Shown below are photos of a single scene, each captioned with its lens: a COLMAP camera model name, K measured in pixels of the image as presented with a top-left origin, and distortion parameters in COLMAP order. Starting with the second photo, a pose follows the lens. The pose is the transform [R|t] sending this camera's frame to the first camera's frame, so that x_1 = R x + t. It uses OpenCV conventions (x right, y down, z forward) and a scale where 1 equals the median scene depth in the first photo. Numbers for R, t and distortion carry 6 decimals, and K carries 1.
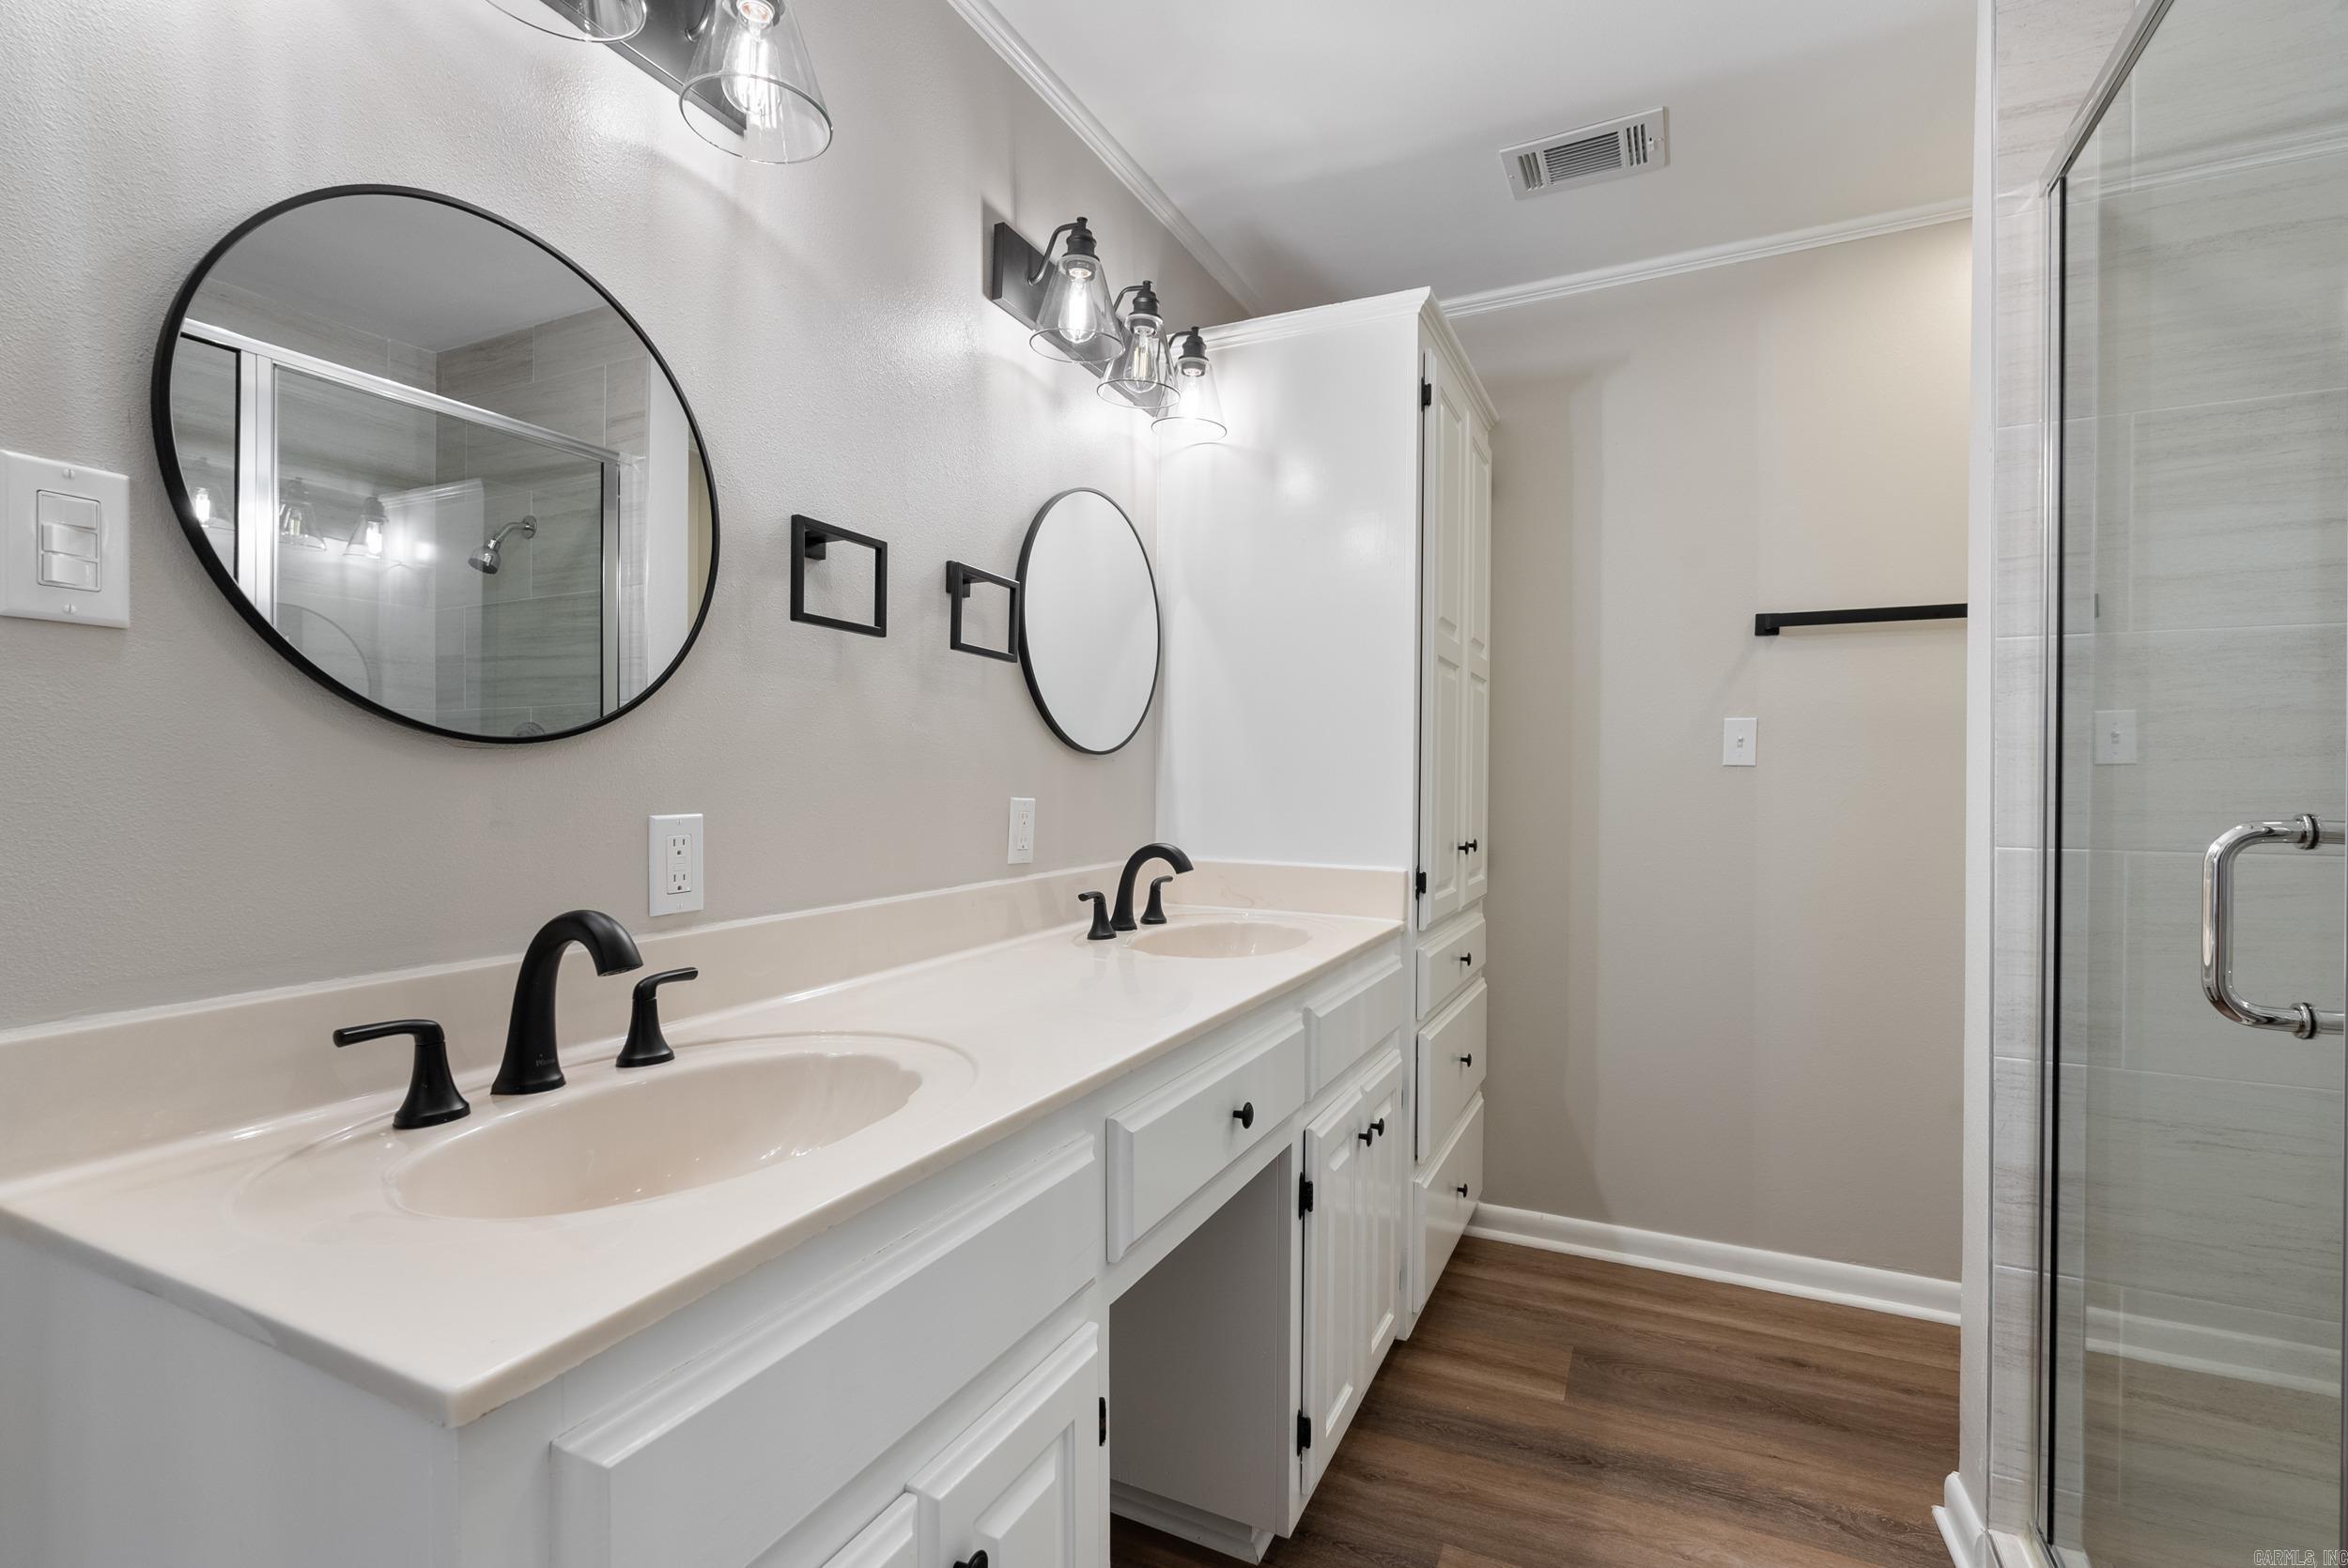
lens RADIAL K [[1038.5, 0, 1180.0], [0, 1038.5, 778.2], [0, 0, 1]] dist [-0.007436, 0.001444]
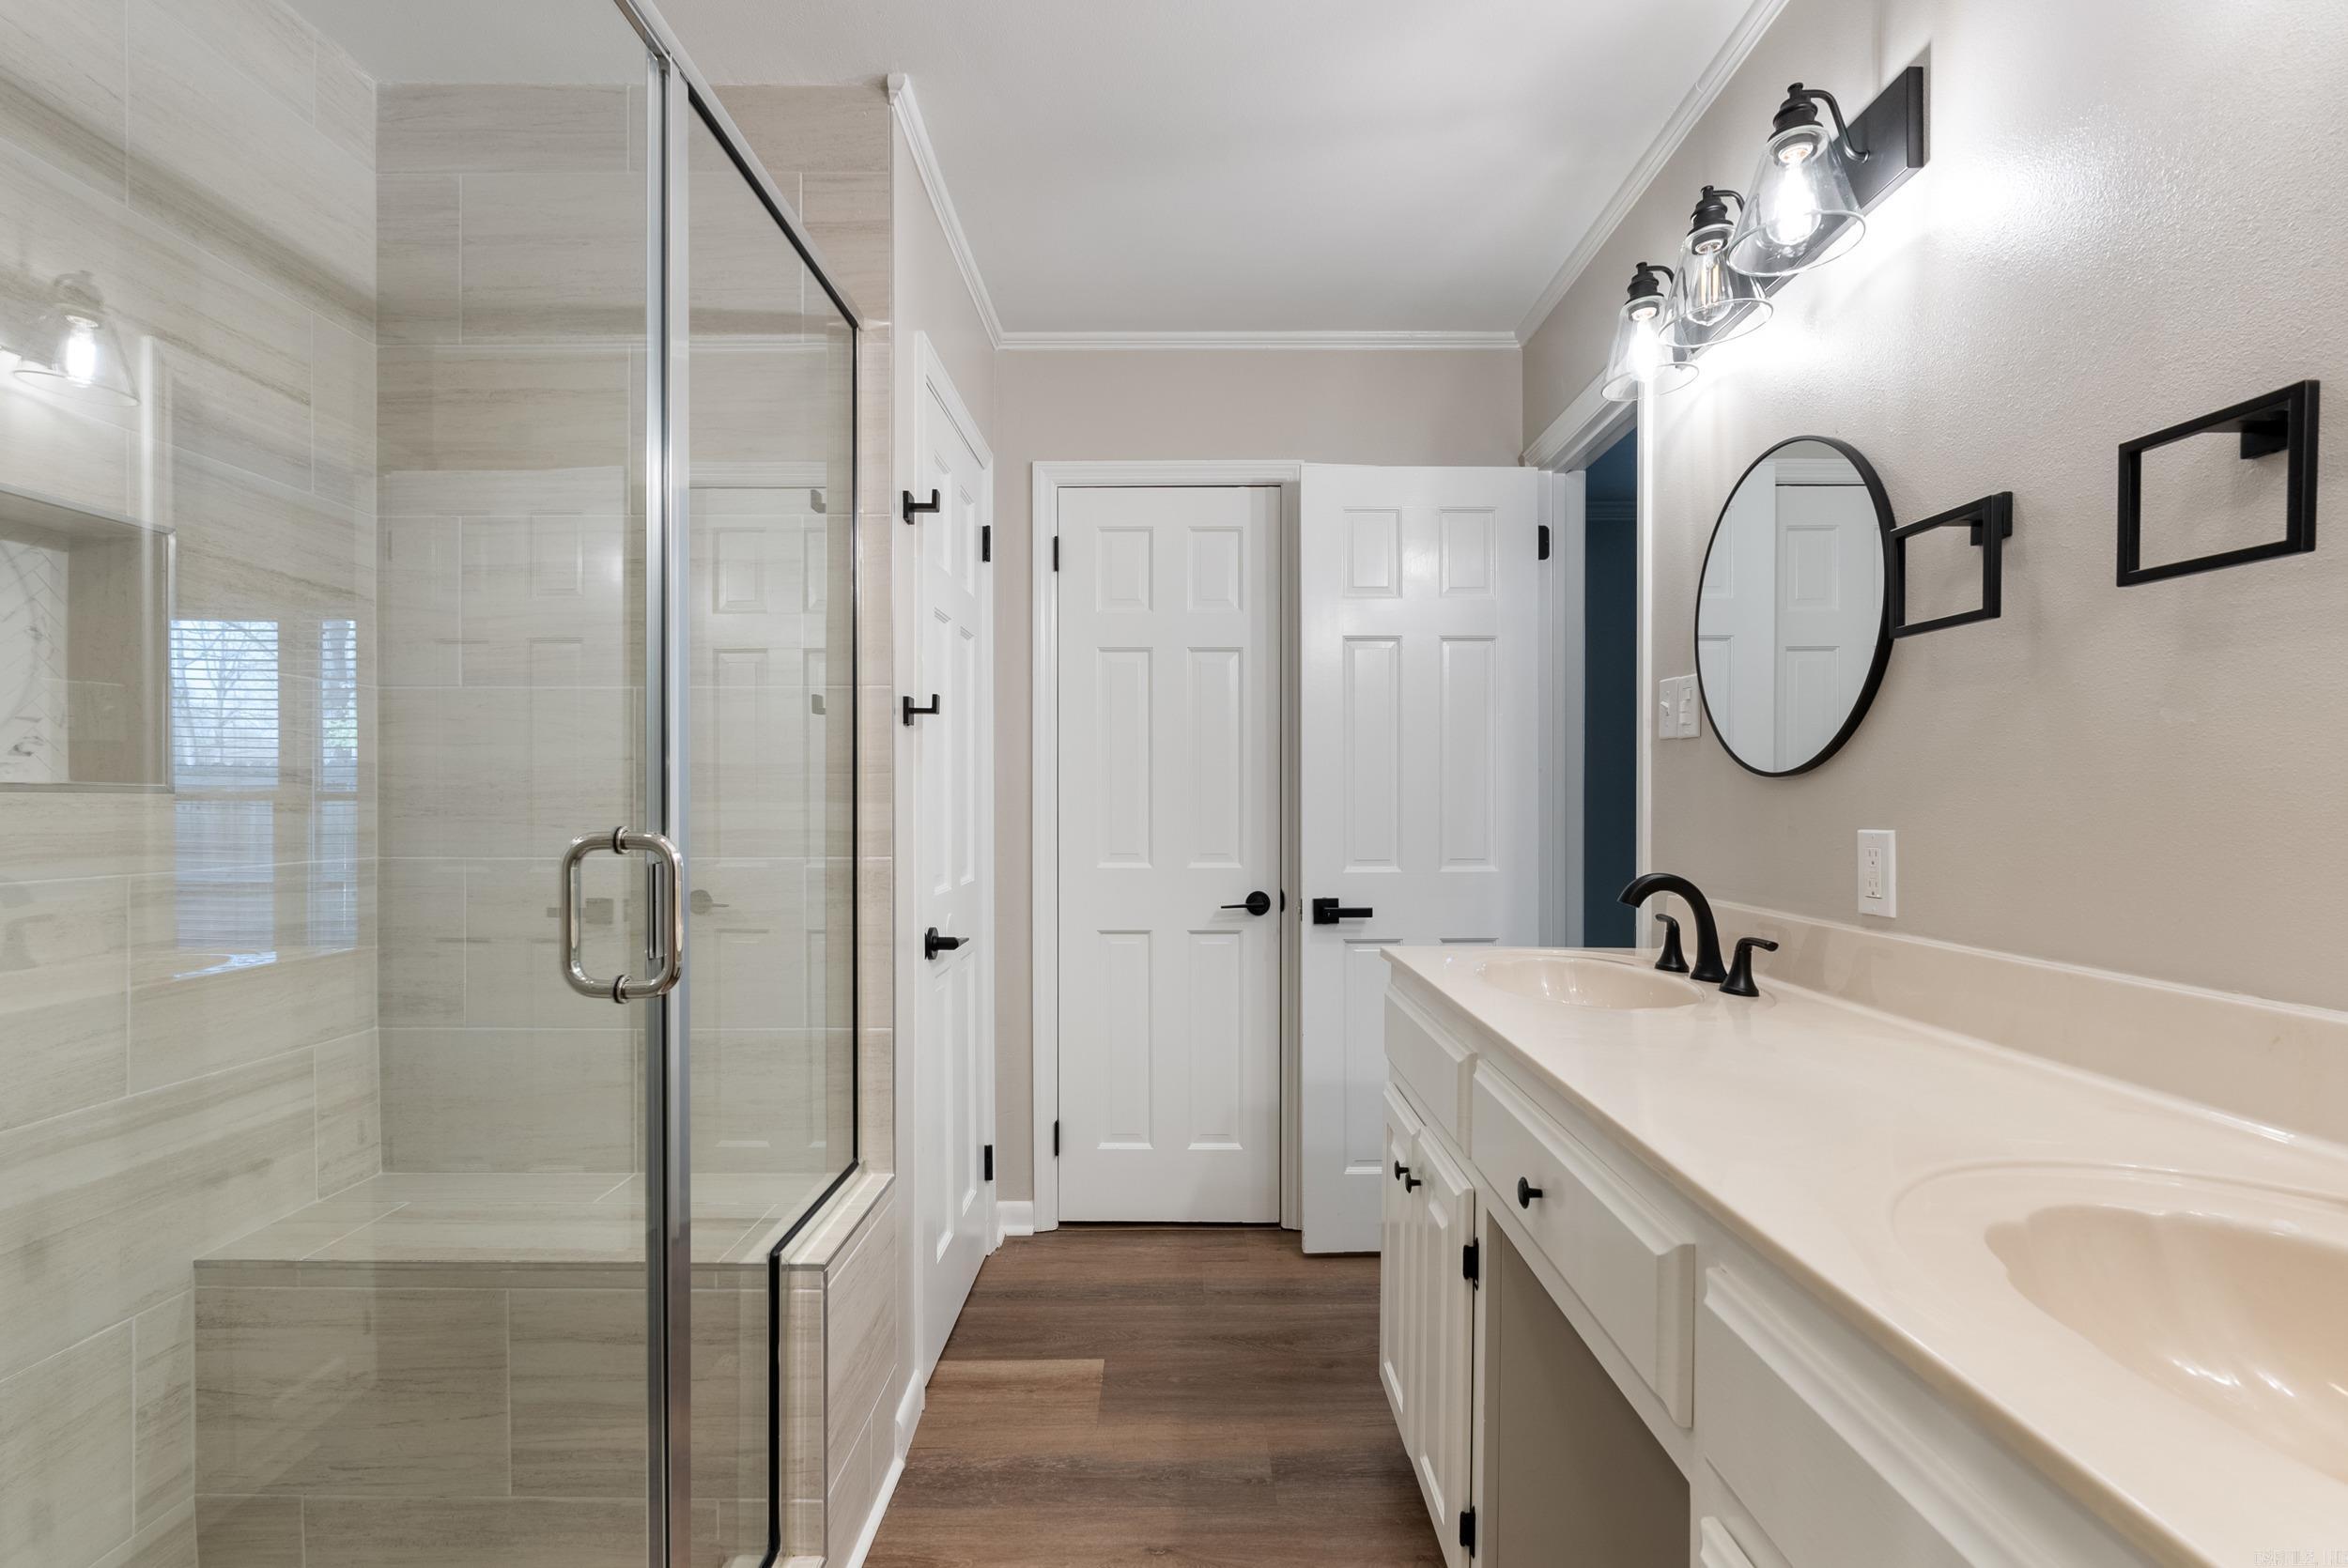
lens RADIAL K [[1038.5, 0, 1173.1], [0, 1038.5, 795.0], [0, 0, 1]] dist [-0.007436, 0.001444]
pose [[-0.892413, -0.003010, -0.451210, 0.727525], [-0.003315, 0.999994, -0.000116, 0.000135], [0.451208, 0.001392, -0.892418, 1.672296]]
